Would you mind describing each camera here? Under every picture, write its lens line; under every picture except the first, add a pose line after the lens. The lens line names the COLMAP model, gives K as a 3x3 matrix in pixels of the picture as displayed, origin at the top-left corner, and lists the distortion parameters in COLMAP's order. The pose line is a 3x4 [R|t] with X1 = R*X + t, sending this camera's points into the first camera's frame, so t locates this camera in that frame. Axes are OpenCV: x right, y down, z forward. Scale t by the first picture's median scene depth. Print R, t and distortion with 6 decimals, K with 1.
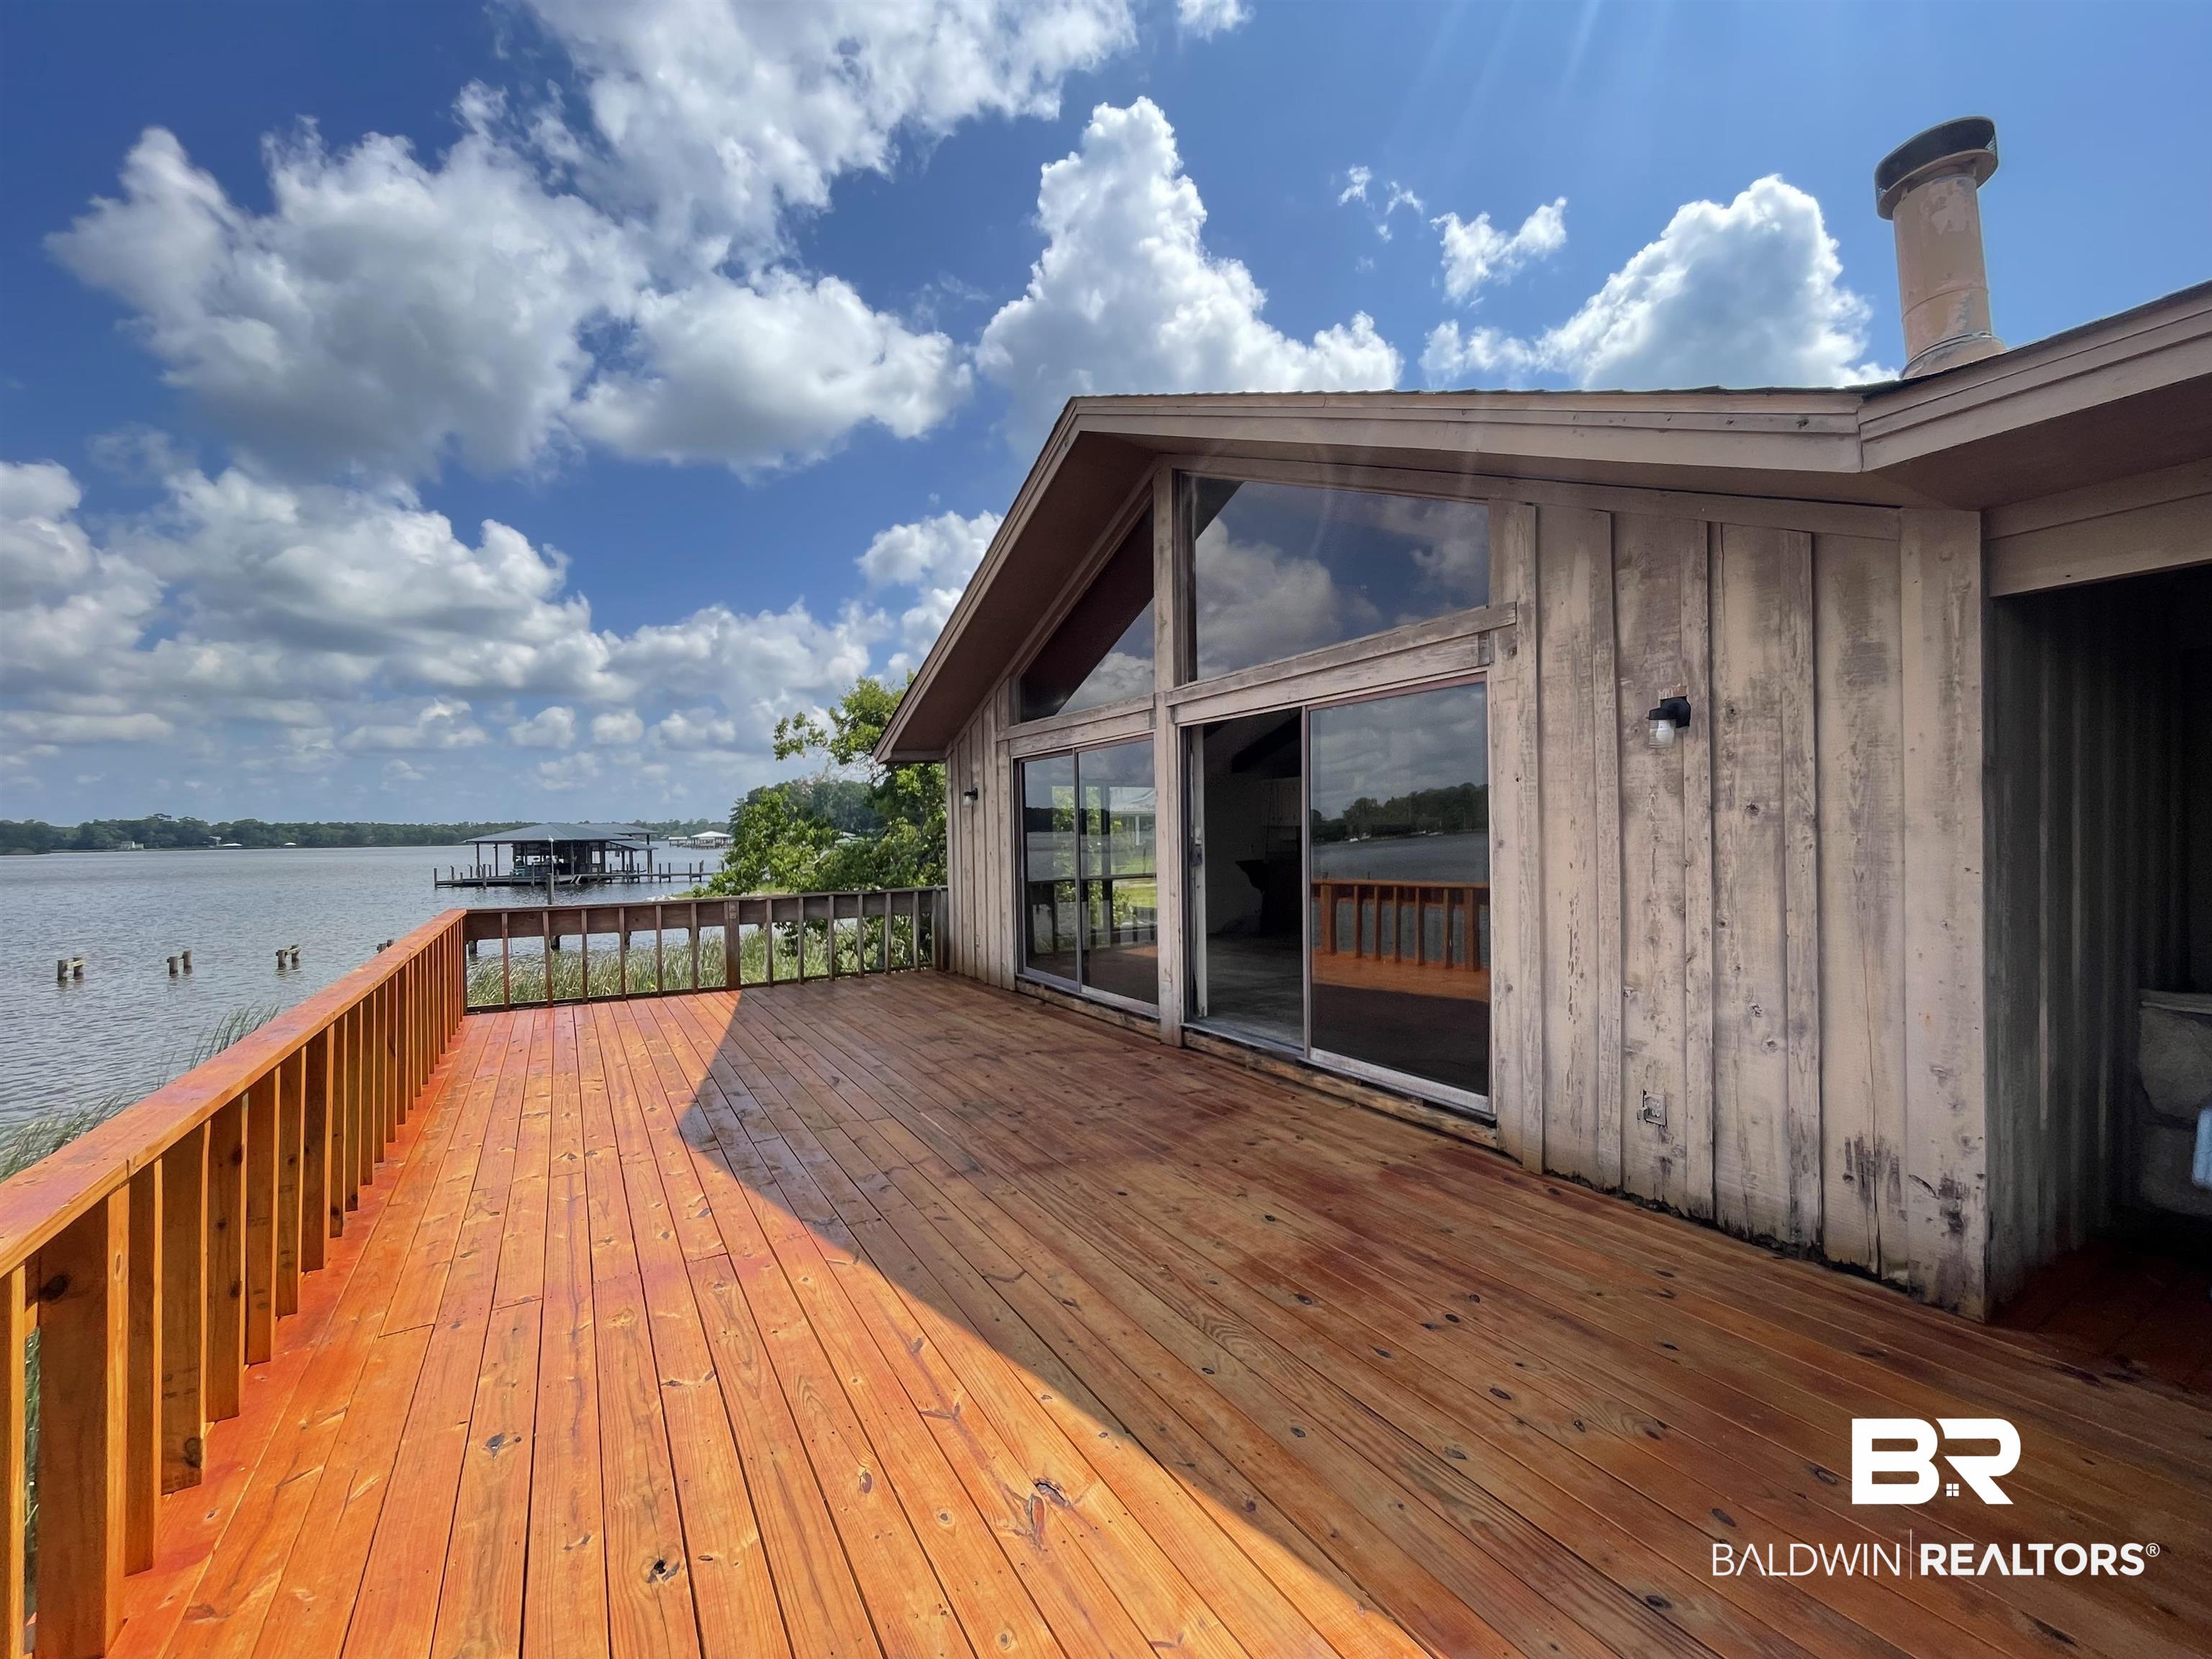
lens RADIAL K [[902.5, 0, 1106.0], [0, 902.5, 829.5], [0, 0, 1]] dist [-0.001748, -0.000073]
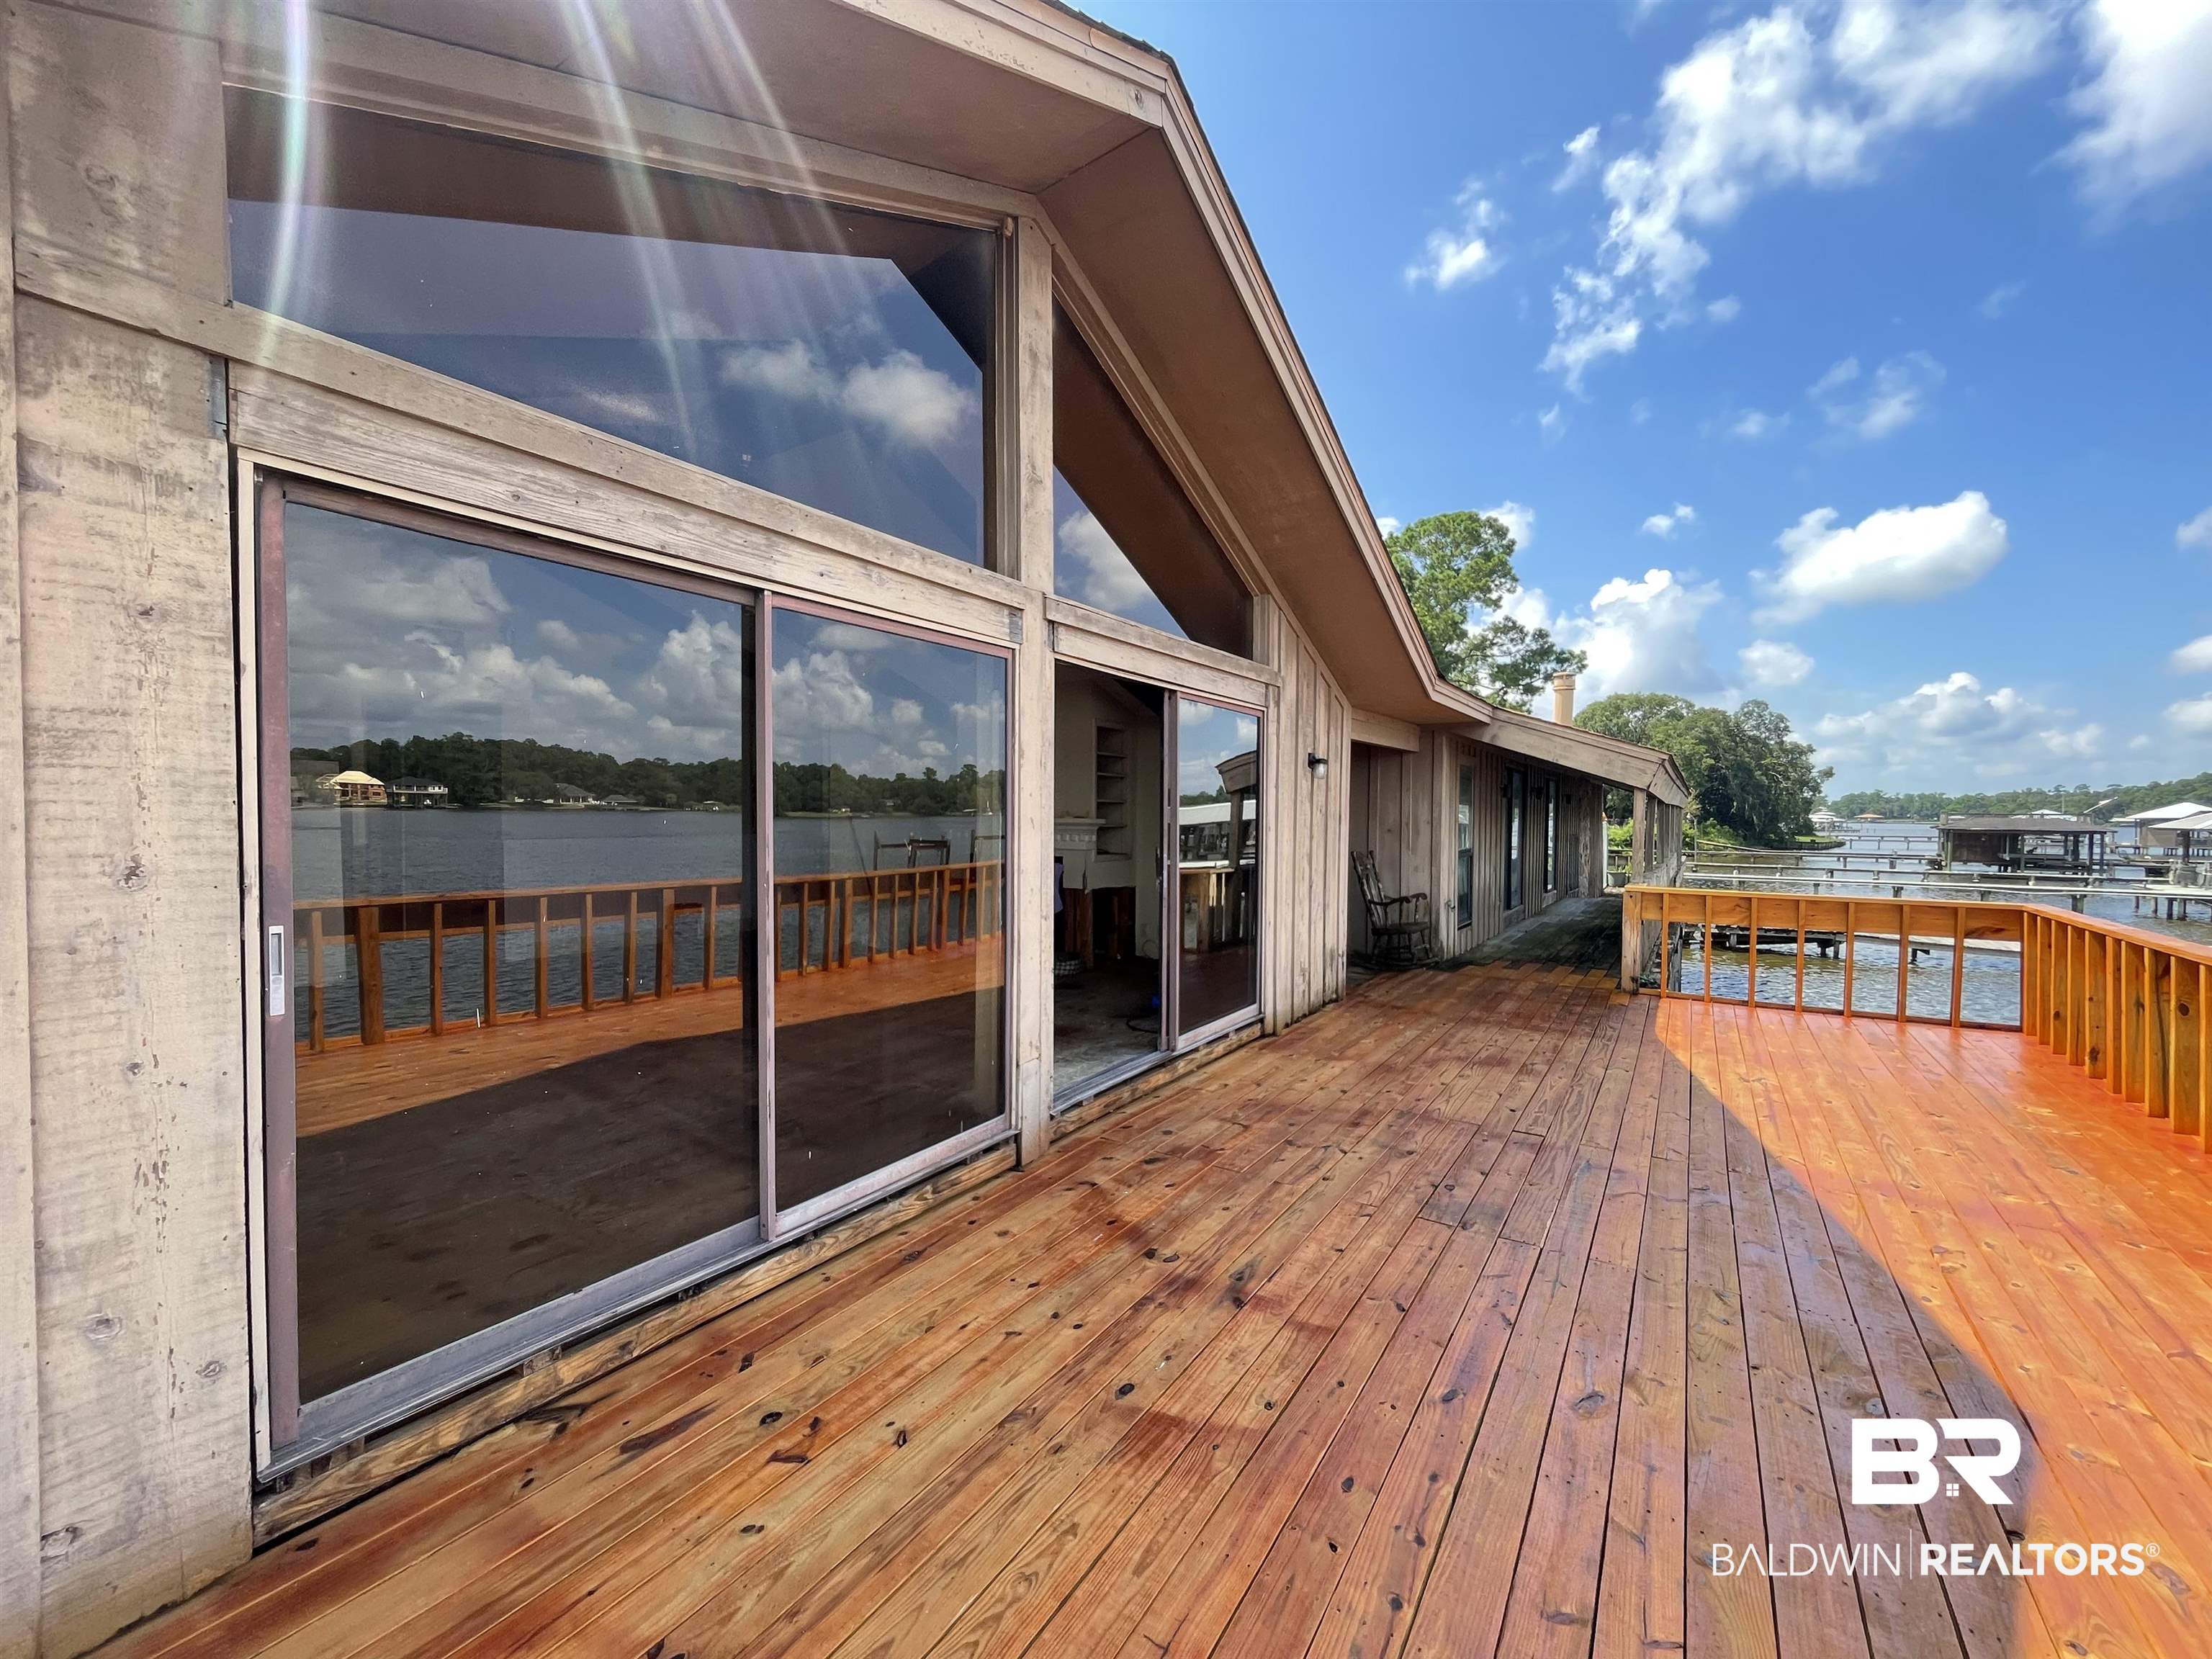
lens RADIAL K [[902.5, 0, 1106.0], [0, 902.5, 829.5], [0, 0, 1]] dist [-0.001748, -0.000073]
pose [[-0.436877, -0.002827, 0.899517, -0.695576], [0.000293, 0.999995, 0.003285, 0.011328], [-0.899521, 0.001699, -0.436874, 1.671181]]
